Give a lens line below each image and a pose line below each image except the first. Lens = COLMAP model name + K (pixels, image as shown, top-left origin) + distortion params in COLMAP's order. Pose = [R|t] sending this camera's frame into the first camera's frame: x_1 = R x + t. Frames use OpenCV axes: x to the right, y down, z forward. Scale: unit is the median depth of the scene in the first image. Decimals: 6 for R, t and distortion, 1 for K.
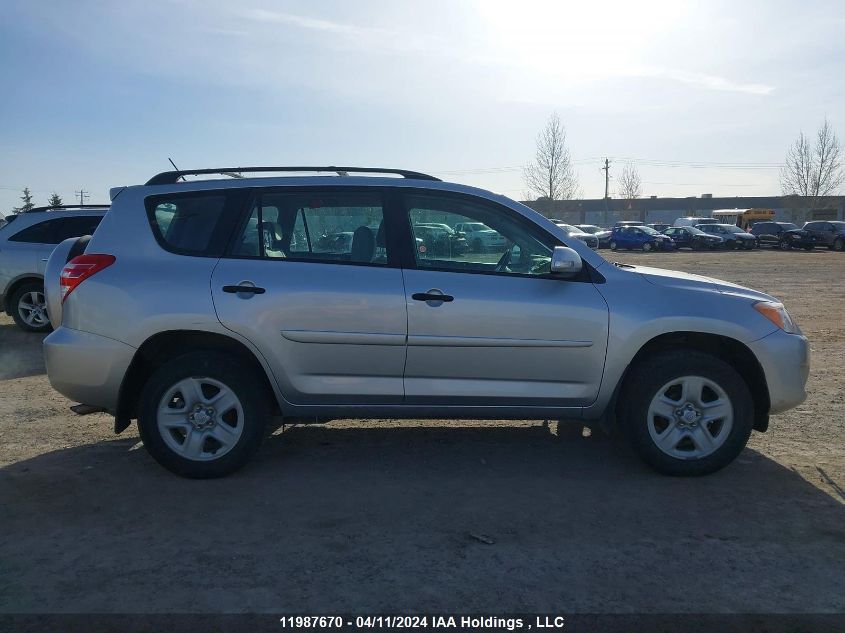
lens RADIAL K [[649.7, 0, 424.5], [0, 649.7, 316.7], [0, 0, 1]] dist [0.020694, -0.014053]
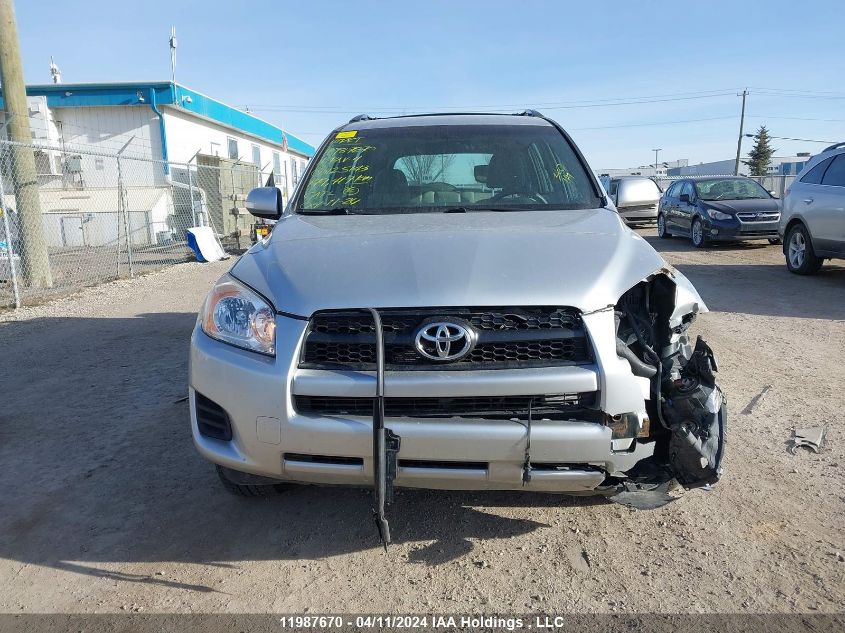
lens RADIAL K [[649.7, 0, 431.0], [0, 649.7, 318.4], [0, 0, 1]] dist [0.020694, -0.014053]
pose [[-0.022475, 0.184331, -0.982607, 1.252818], [-0.096688, 0.977847, 0.185650, -0.125756], [0.995061, 0.099179, -0.004154, 1.335980]]
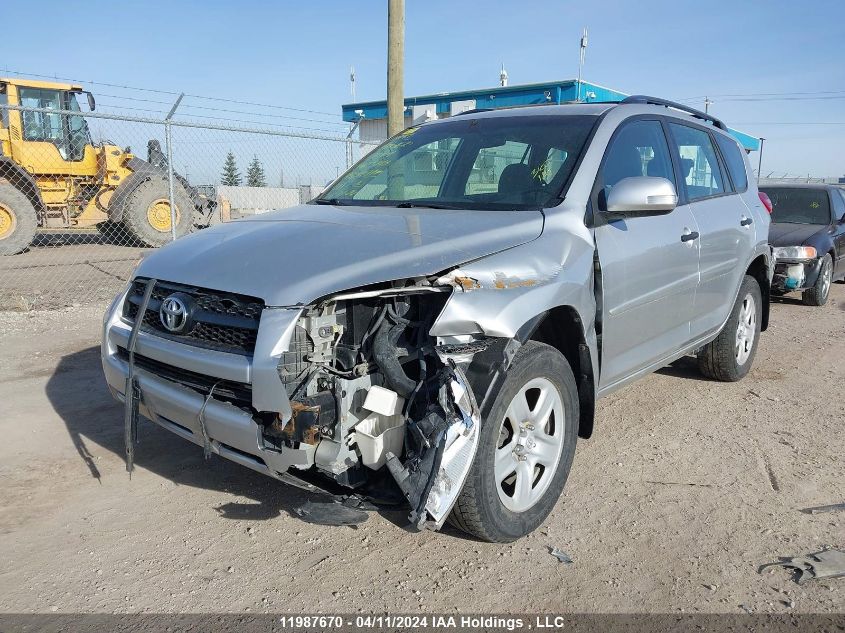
lens RADIAL K [[649.7, 0, 423.7], [0, 649.7, 308.5], [0, 0, 1]] dist [0.020694, -0.014053]
pose [[-0.619865, 0.129960, -0.773872, 1.050286], [-0.107286, 0.962894, 0.247638, -0.195145], [0.777340, 0.236528, -0.582922, 1.914852]]
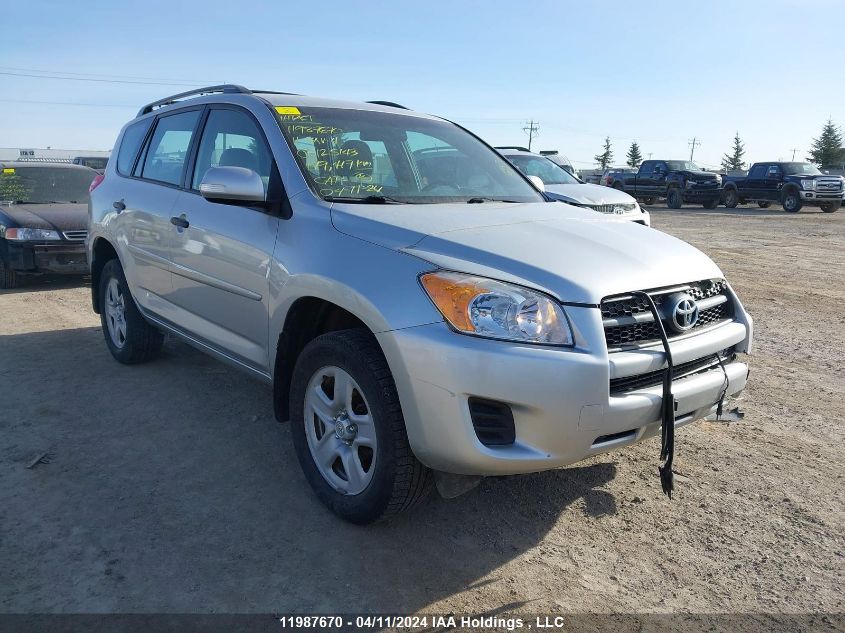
lens RADIAL K [[649.7, 0, 426.7], [0, 649.7, 318.1], [0, 0, 1]] dist [0.020694, -0.014053]
pose [[0.649284, 0.165489, -0.742323, 1.031557], [-0.104922, 0.986197, 0.128086, -0.056269], [0.753274, -0.005279, 0.657686, 0.697241]]
